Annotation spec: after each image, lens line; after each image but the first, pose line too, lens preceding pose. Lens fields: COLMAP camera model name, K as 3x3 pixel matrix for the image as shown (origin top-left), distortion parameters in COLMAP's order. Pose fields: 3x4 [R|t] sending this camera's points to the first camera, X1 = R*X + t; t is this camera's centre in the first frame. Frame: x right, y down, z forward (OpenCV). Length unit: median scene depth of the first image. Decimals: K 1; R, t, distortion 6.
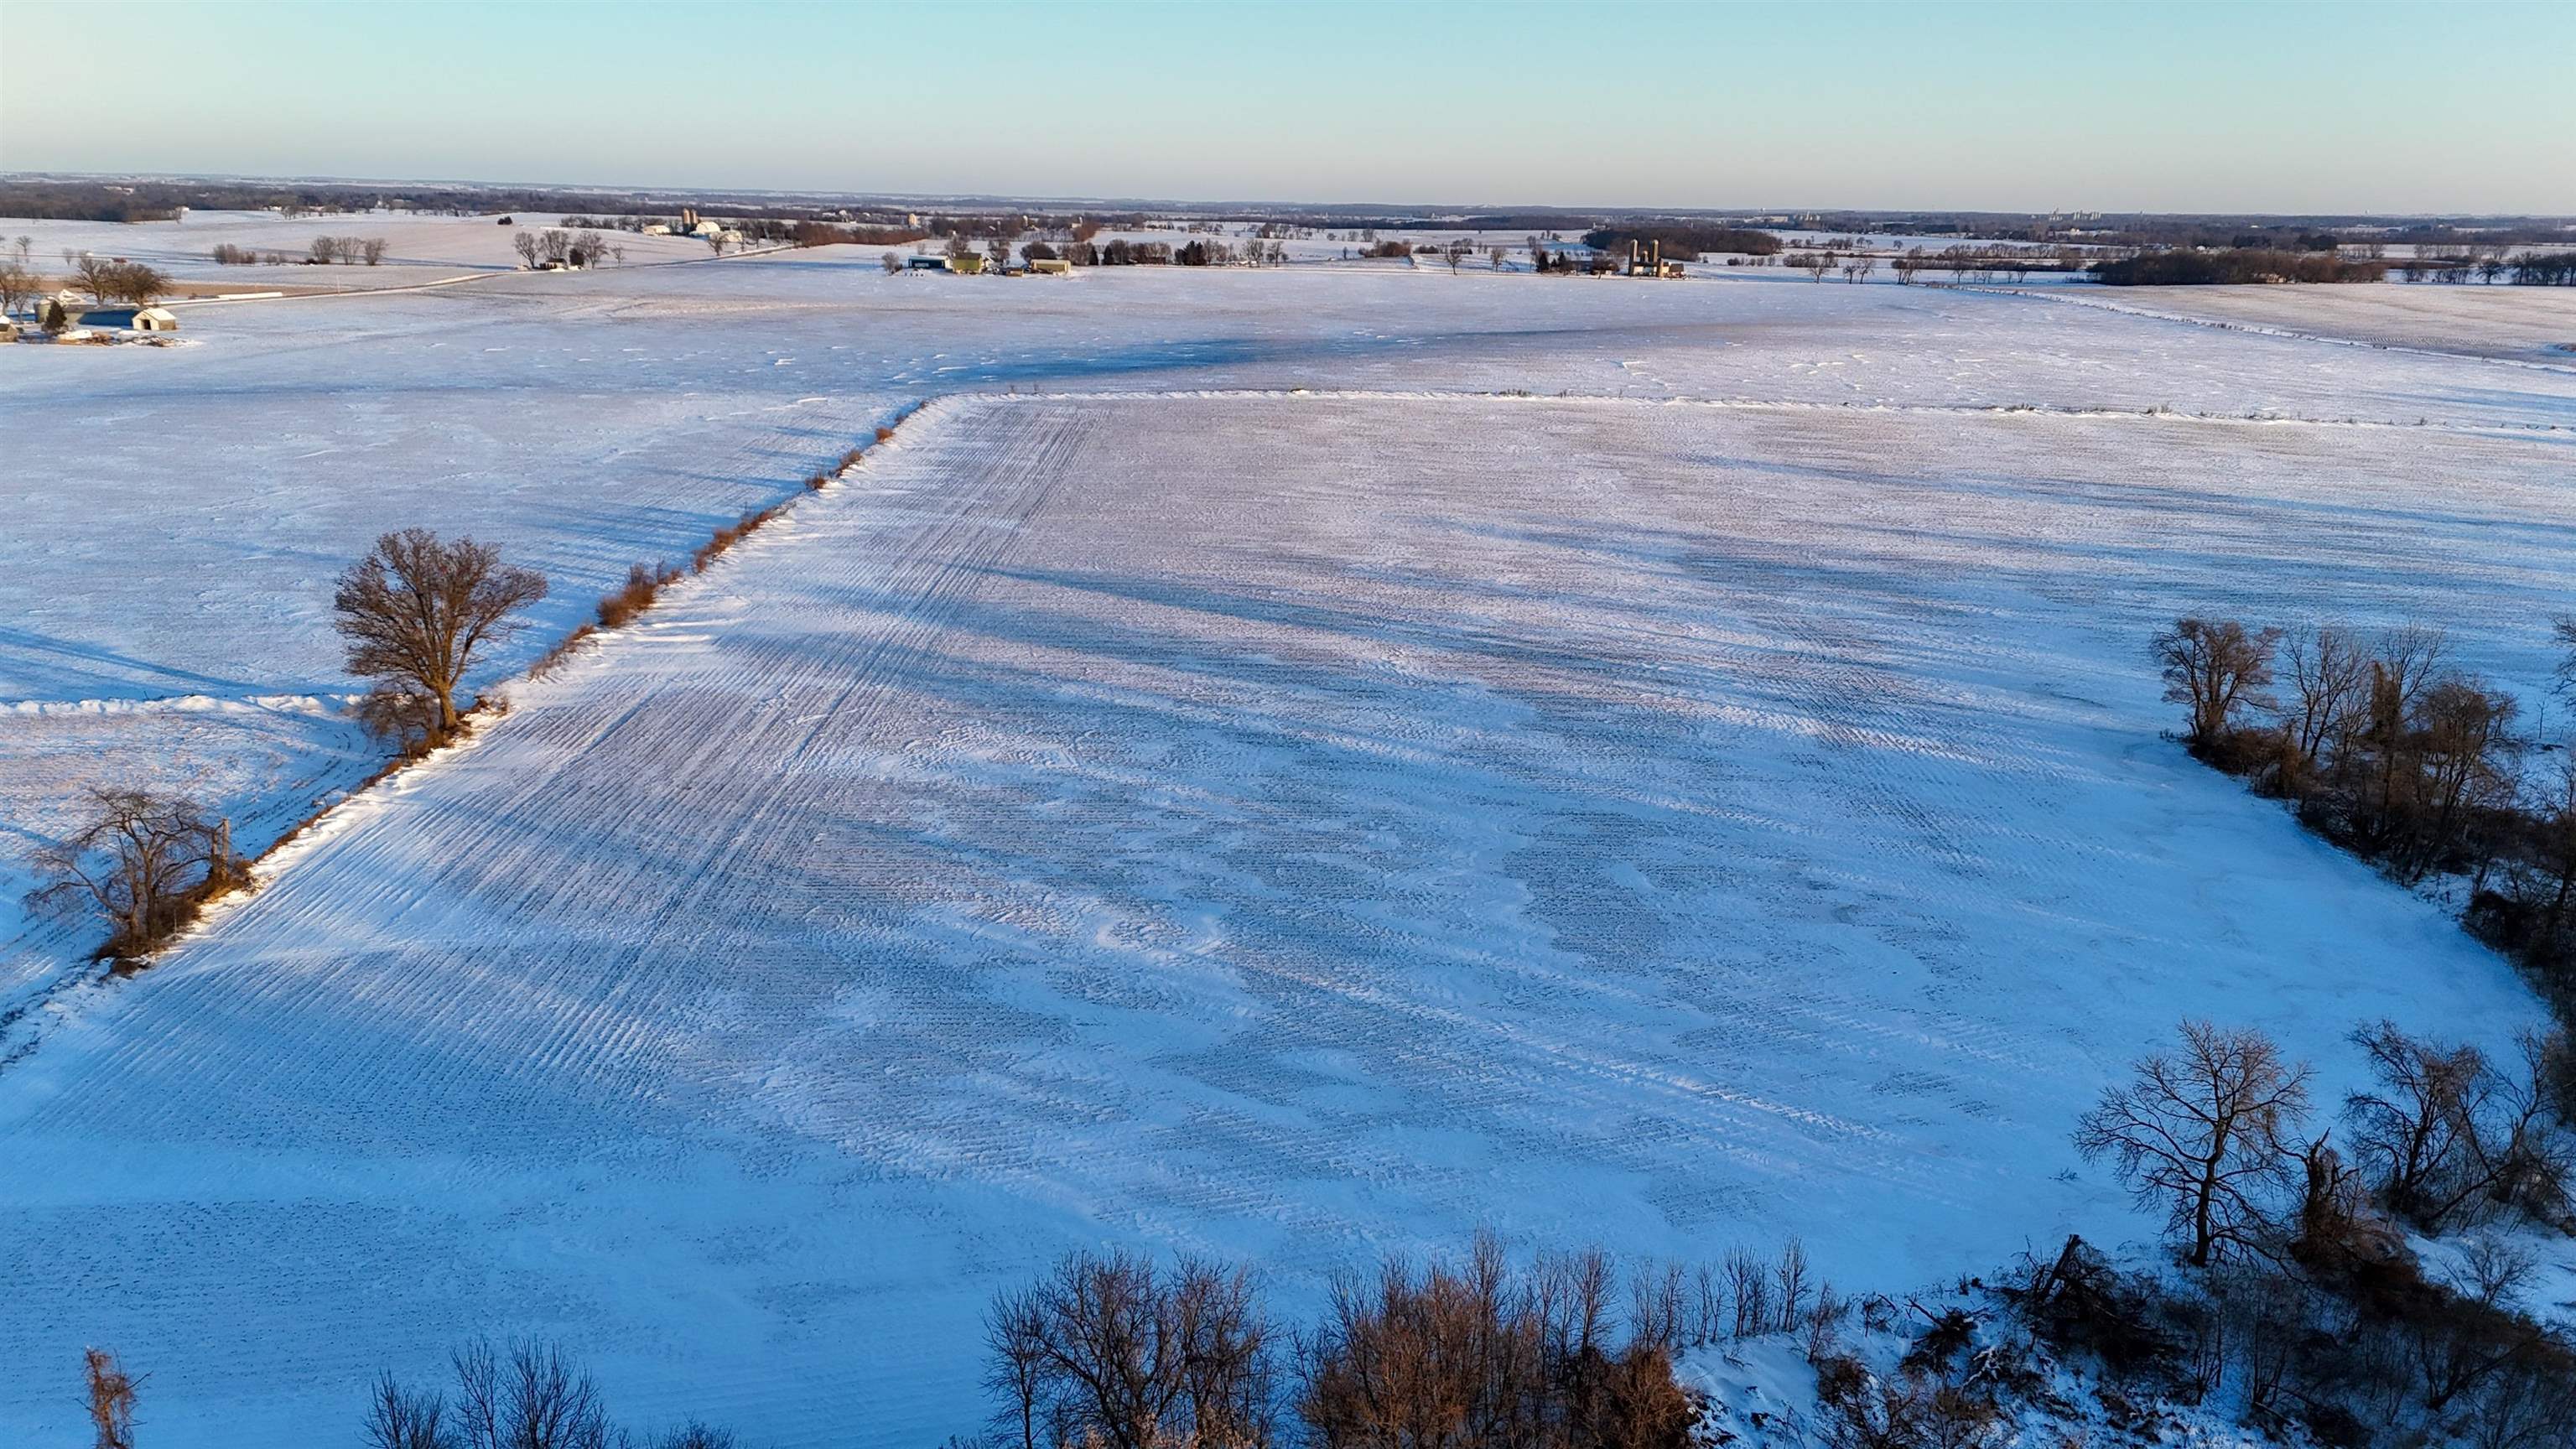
lens RADIAL K [[1866.3, 0, 1293.8], [0, 1866.3, 721.9], [0, 0, 1]] dist [0.102728, -0.097127]
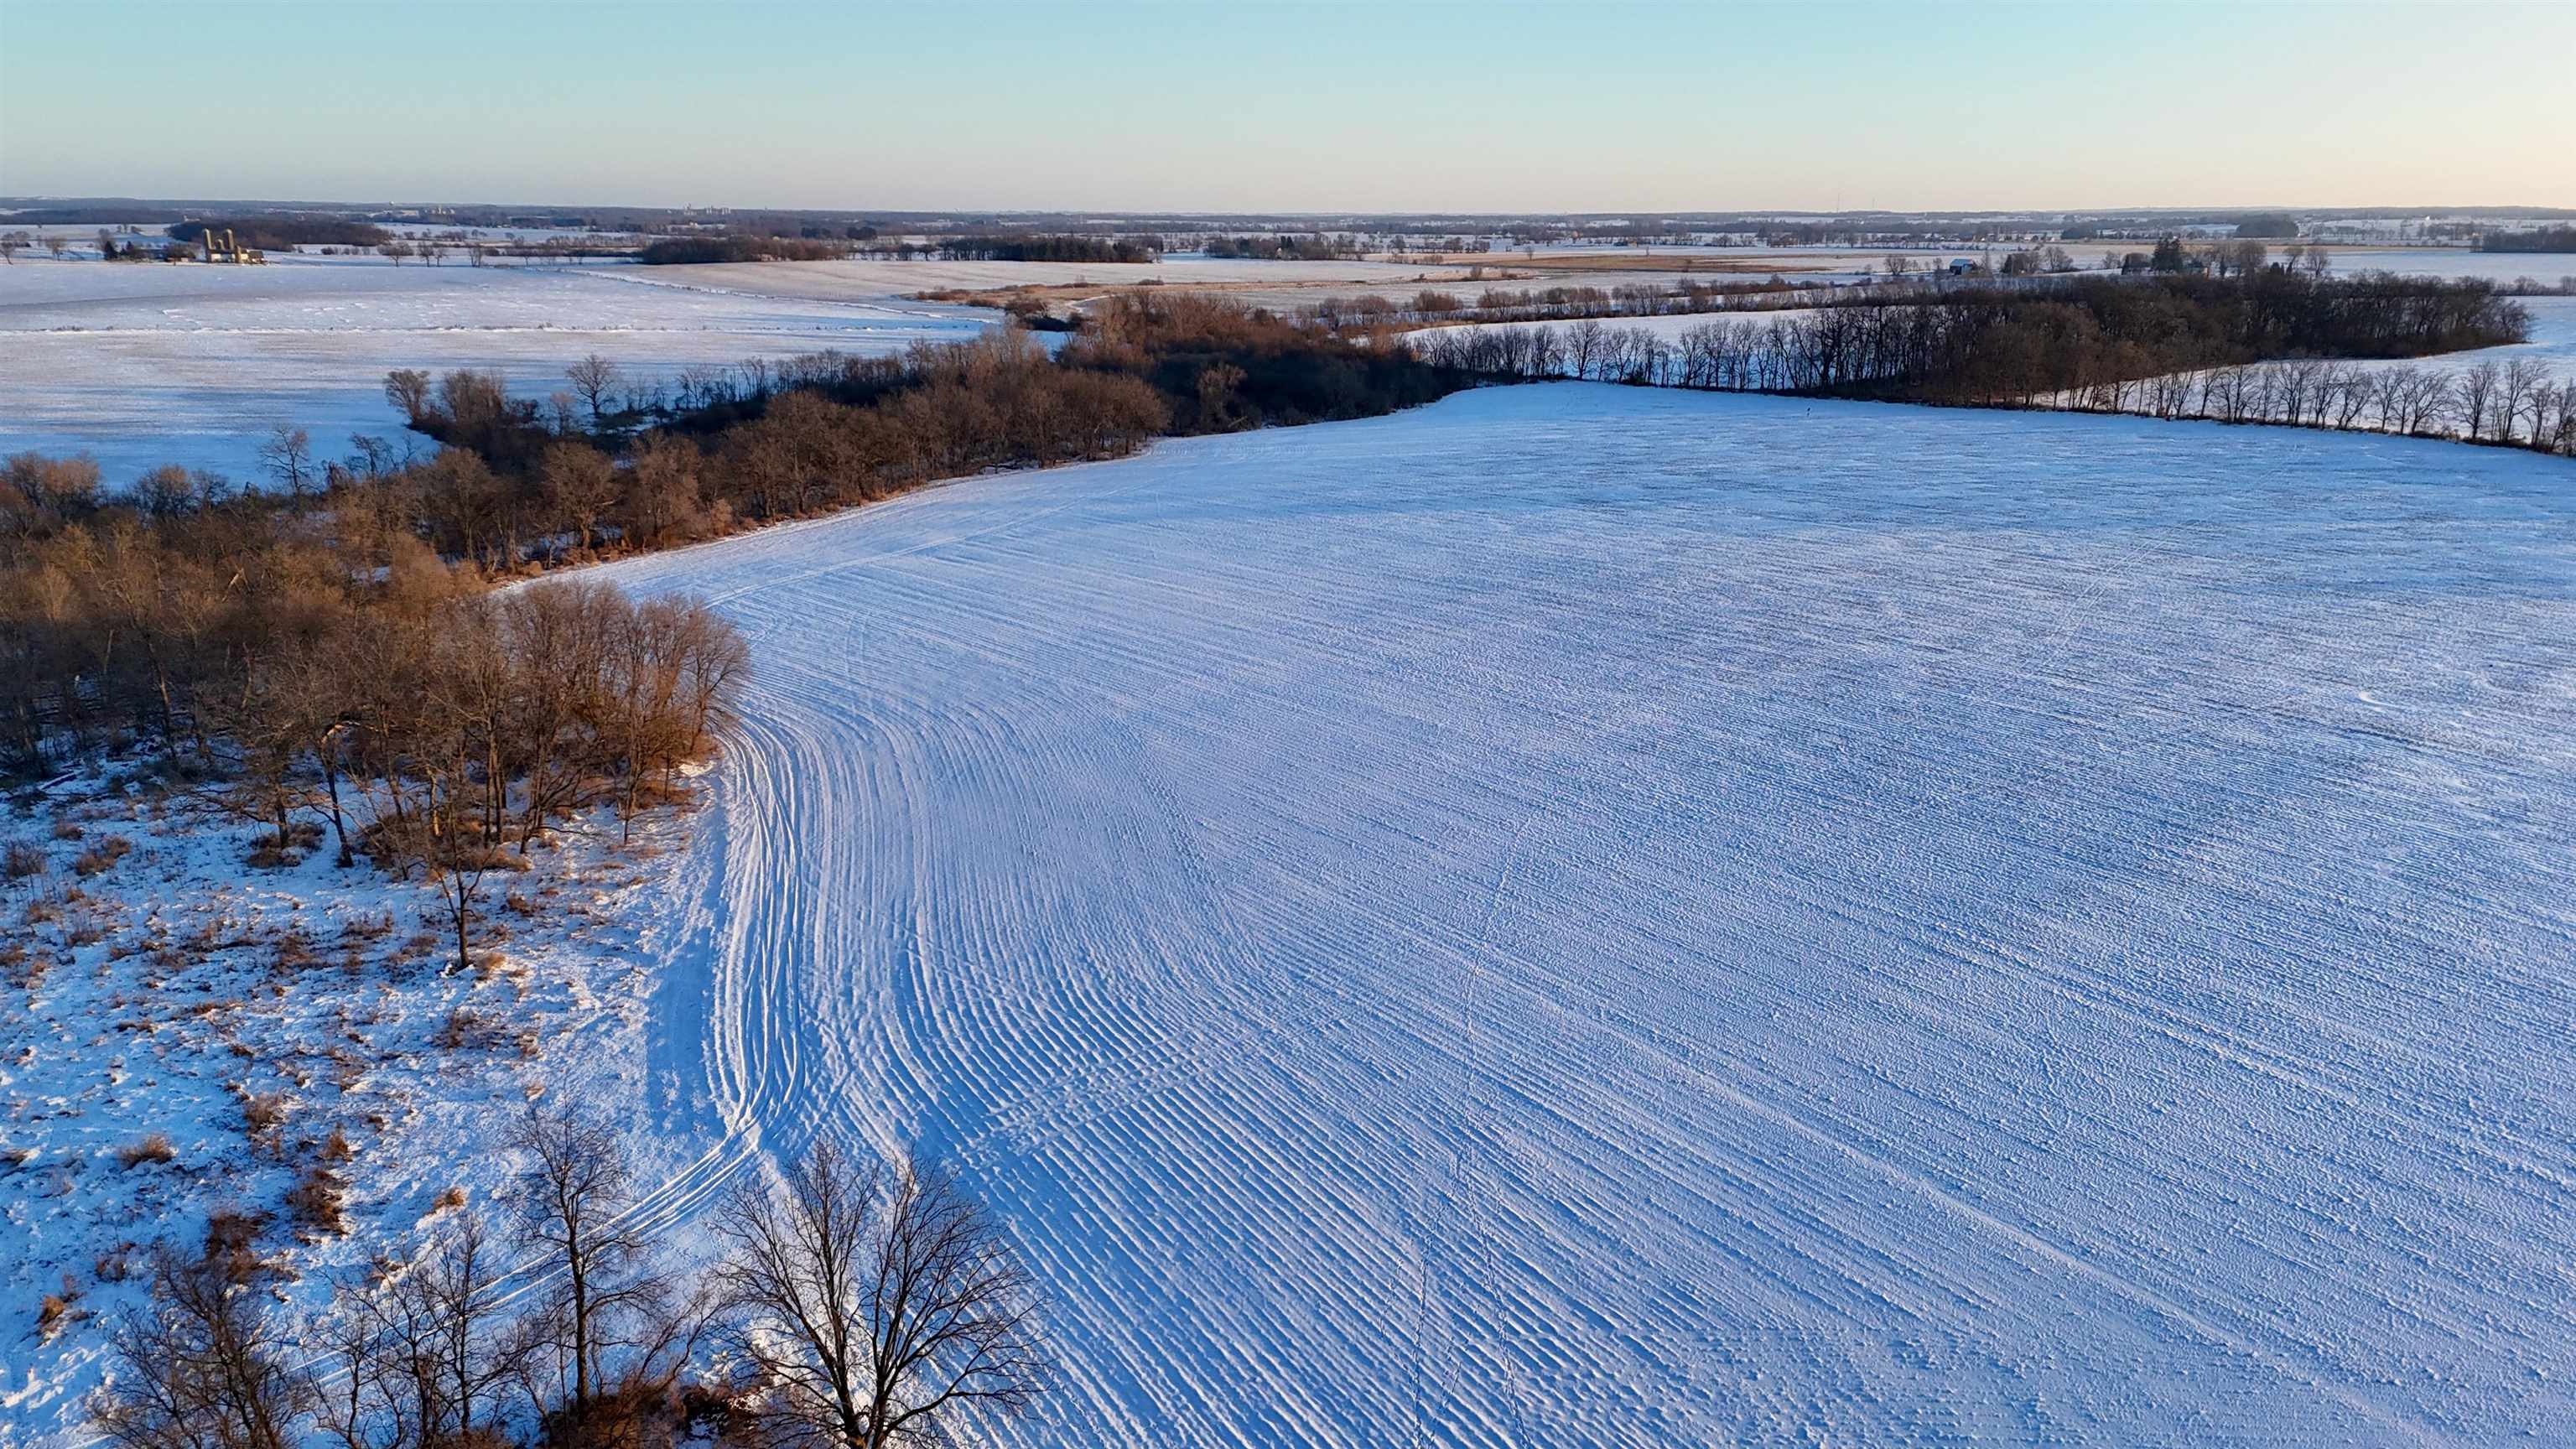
lens RADIAL K [[1866.3, 0, 1293.8], [0, 1866.3, 721.9], [0, 0, 1]] dist [0.102728, -0.097127]
pose [[0.791425, -0.174733, 0.585760, -0.016422], [0.173533, 0.983072, 0.058789, 0.063561], [-0.586117, 0.055121, 0.808349, -0.229922]]
